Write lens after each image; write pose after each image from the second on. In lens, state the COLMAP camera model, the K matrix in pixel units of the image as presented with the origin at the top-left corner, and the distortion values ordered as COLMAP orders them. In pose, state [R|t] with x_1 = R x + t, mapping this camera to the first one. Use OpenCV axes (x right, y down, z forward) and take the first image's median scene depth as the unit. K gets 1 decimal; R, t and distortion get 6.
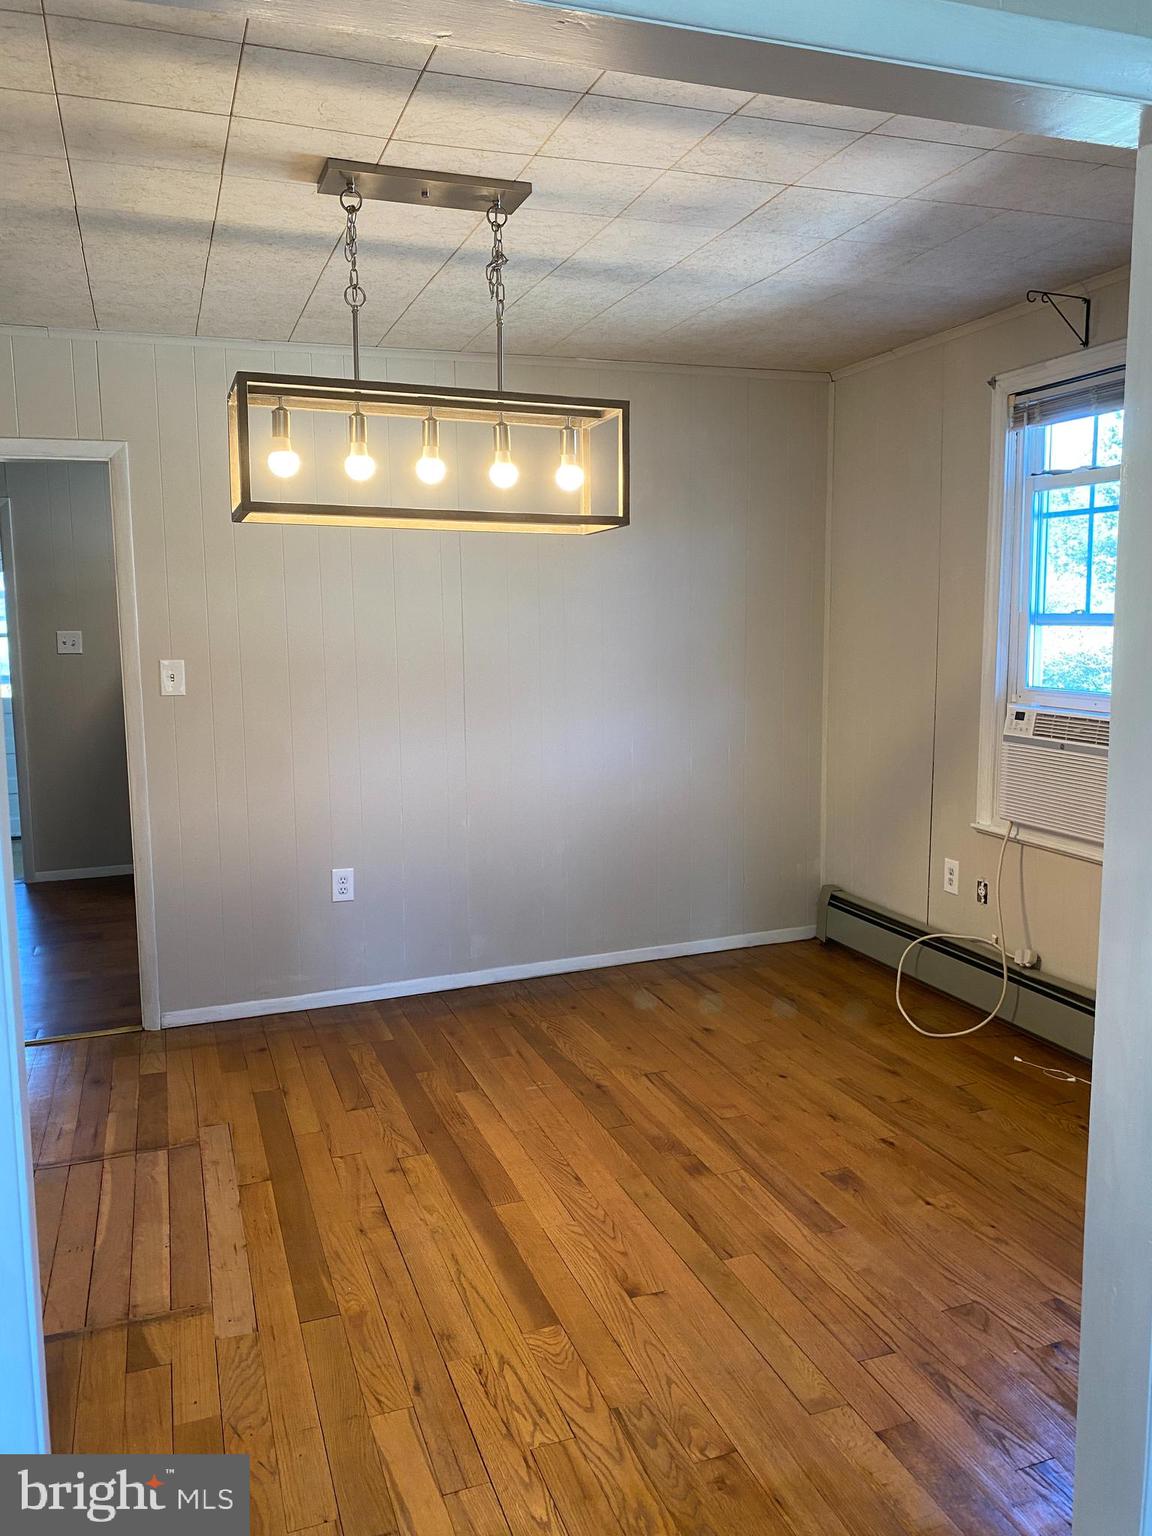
lens RADIAL K [[1177.9, 0, 576.0], [0, 1177.9, 768.0], [0, 0, 1]] dist [0.026746, -0.005080]
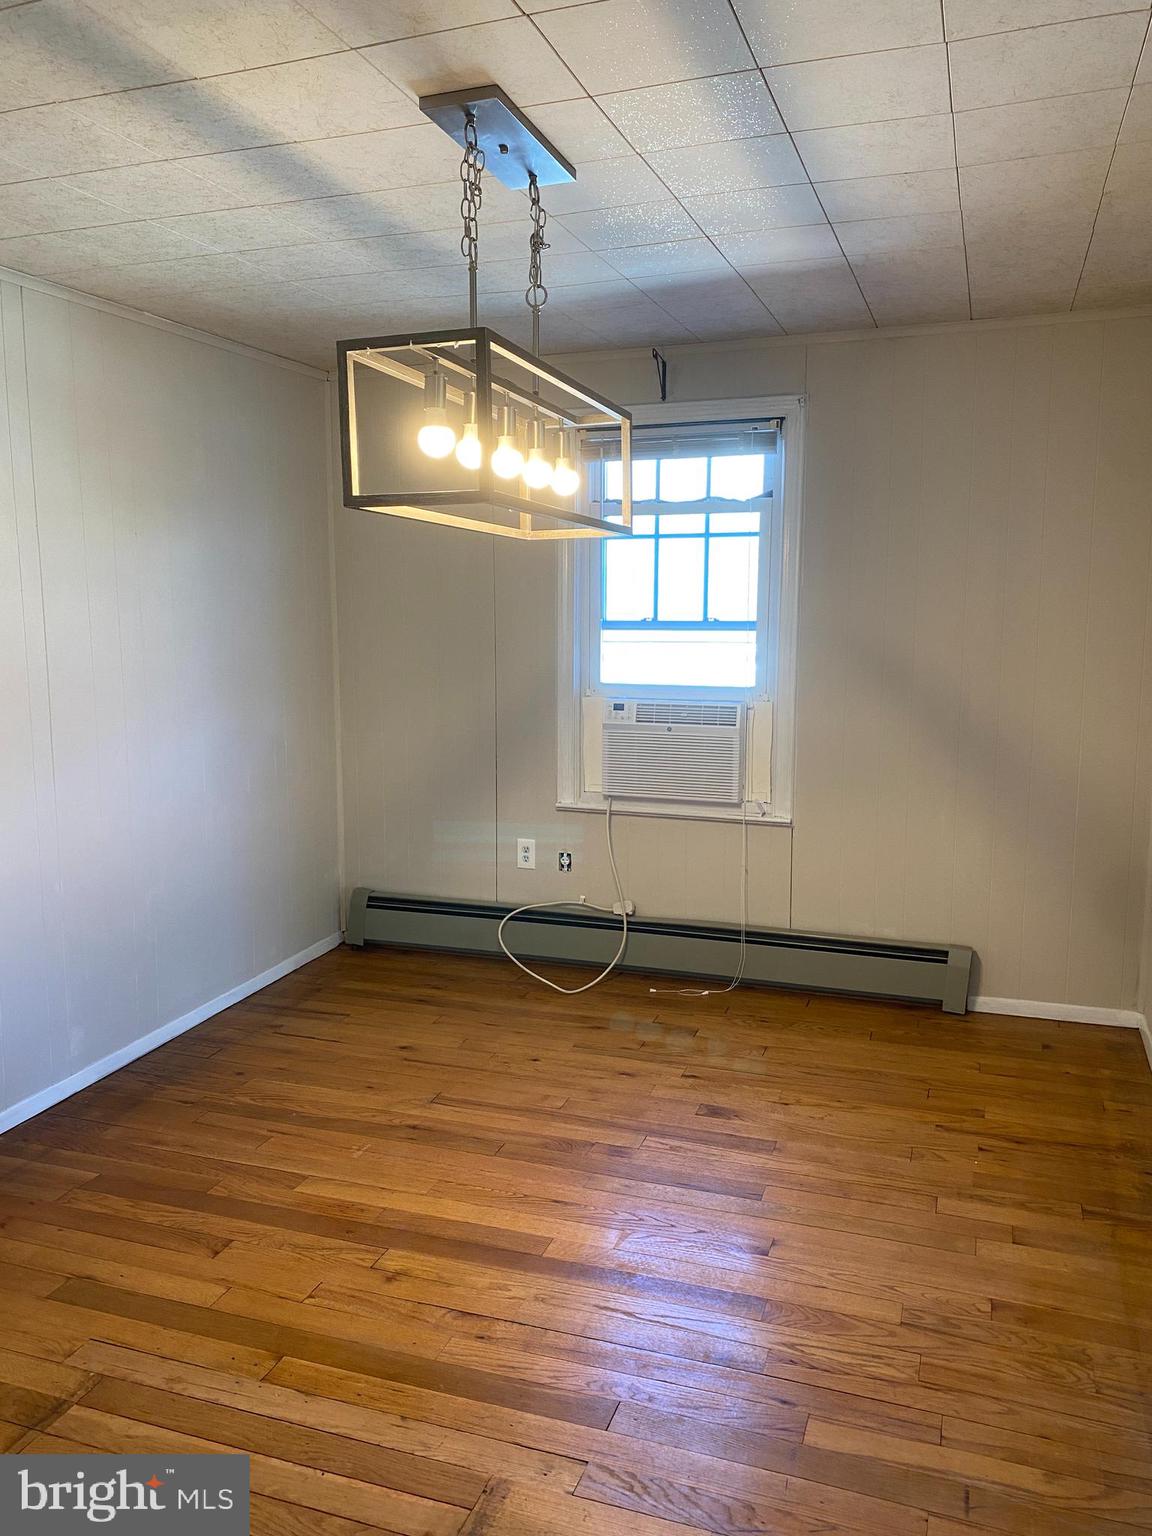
lens RADIAL K [[1185.2, 0, 576.0], [0, 1185.2, 768.0], [0, 0, 1]] dist [0.006957, 0.000242]
pose [[0.635099, -0.097724, 0.766224, -0.643167], [0.097936, 0.994147, 0.045617, -0.044721], [-0.766197, 0.046069, 0.640953, 0.319834]]
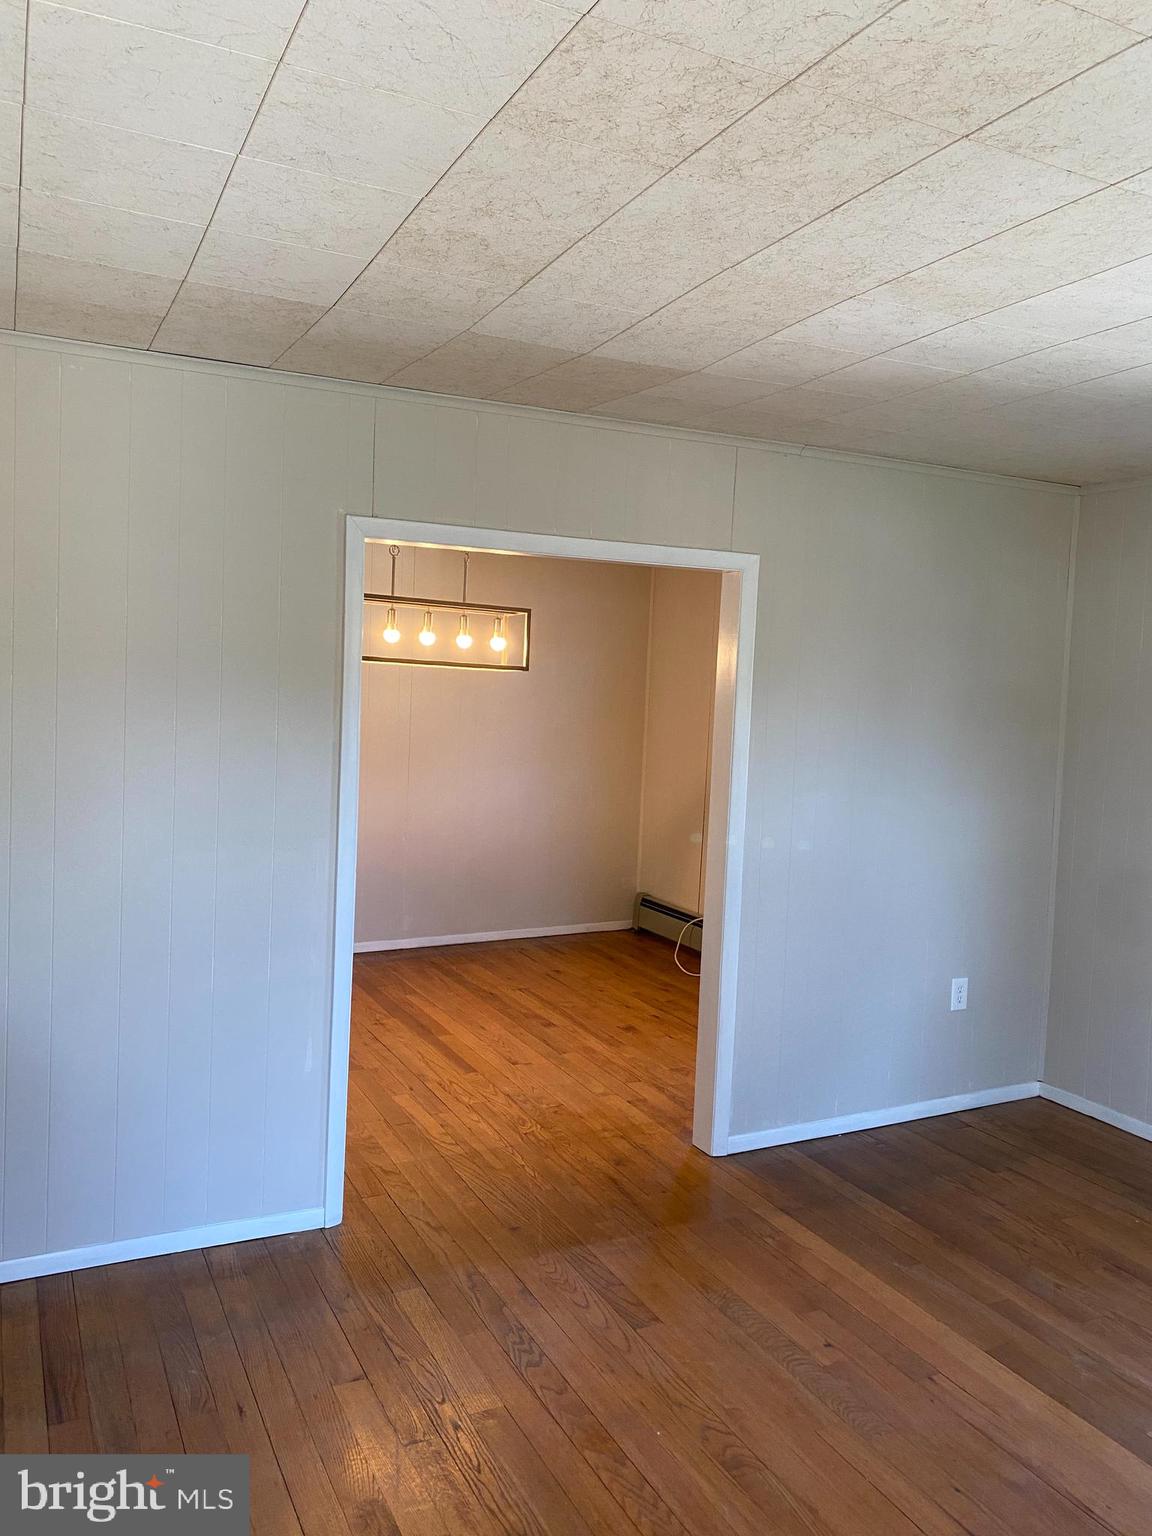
lens RADIAL K [[1177.9, 0, 576.0], [0, 1177.9, 768.0], [0, 0, 1]] dist [0.026746, -0.005080]
pose [[0.992225, 0.045630, 0.115793, -0.076012], [-0.038693, 0.997359, -0.061469, 0.055242], [-0.118292, 0.056511, 0.991370, -0.744690]]
